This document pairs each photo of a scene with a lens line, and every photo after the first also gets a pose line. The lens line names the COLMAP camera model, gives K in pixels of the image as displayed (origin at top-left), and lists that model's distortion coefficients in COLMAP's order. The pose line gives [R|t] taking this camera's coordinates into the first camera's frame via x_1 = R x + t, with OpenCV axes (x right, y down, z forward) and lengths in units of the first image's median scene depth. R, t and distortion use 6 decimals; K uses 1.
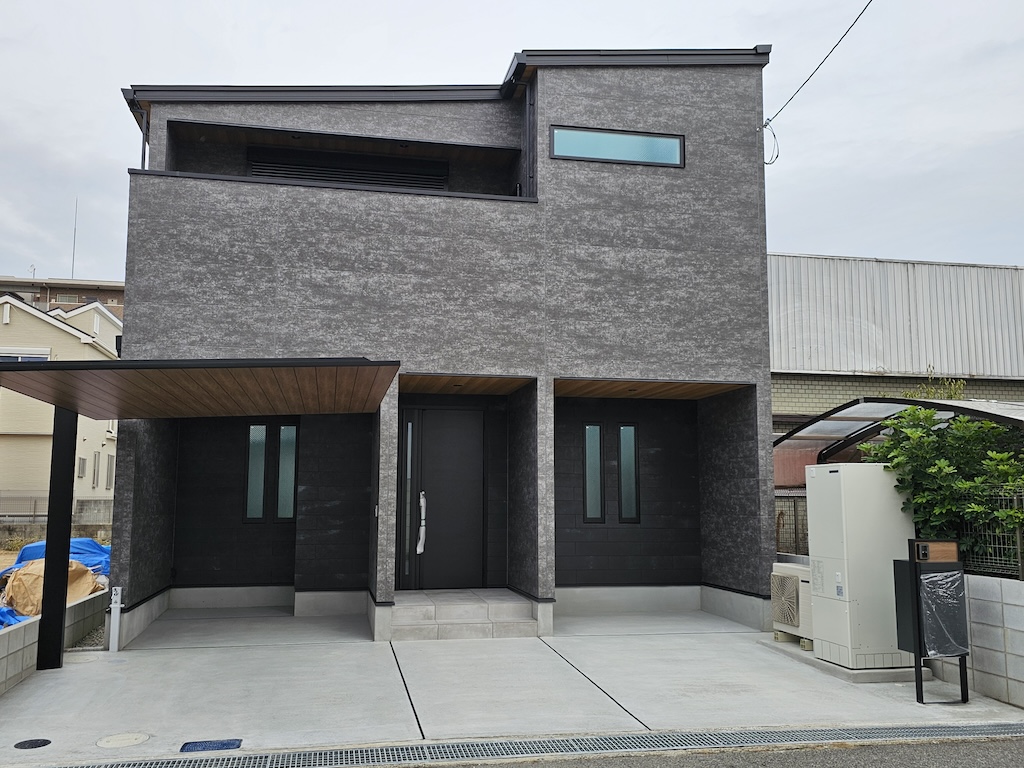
lens RADIAL K [[928.9, 0, 517.7], [0, 928.9, 390.7], [0, 0, 1]] dist [0.080060, -0.109561]
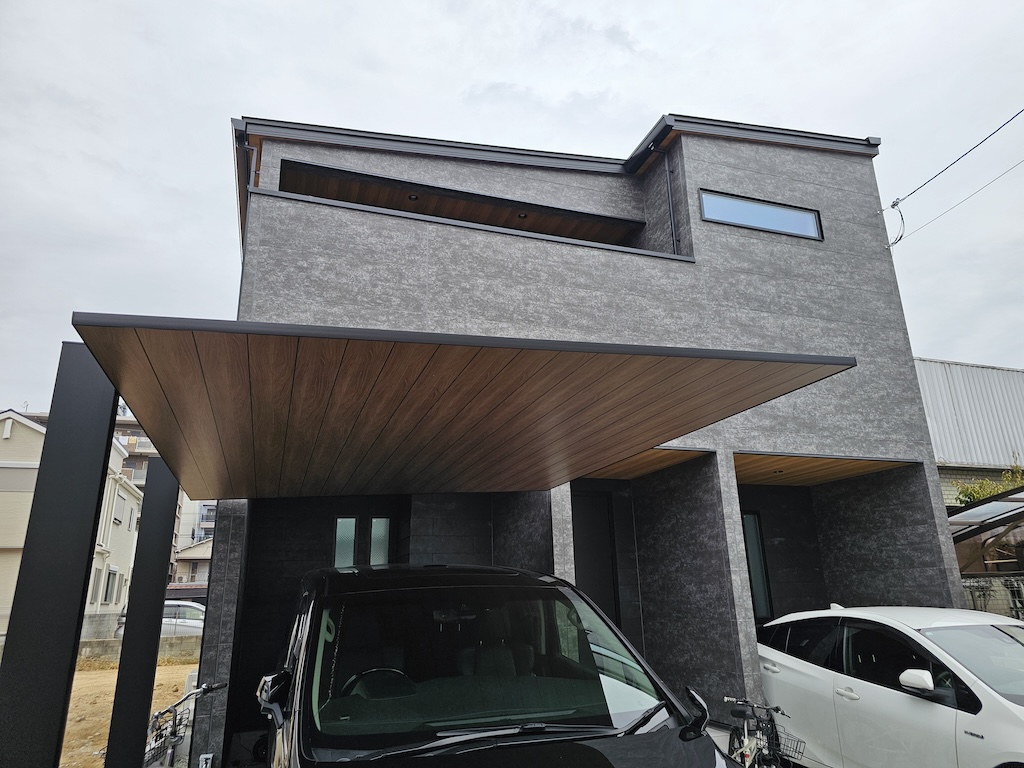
lens RADIAL K [[682.5, 0, 518.2], [0, 682.5, 379.3], [0, 0, 1]] dist [0.052428, -0.038171]
pose [[0.987780, 0.018122, 0.154797, -0.252009], [0.012049, 0.981365, -0.191773, 0.039239], [-0.155387, 0.191295, 0.969155, 0.385229]]
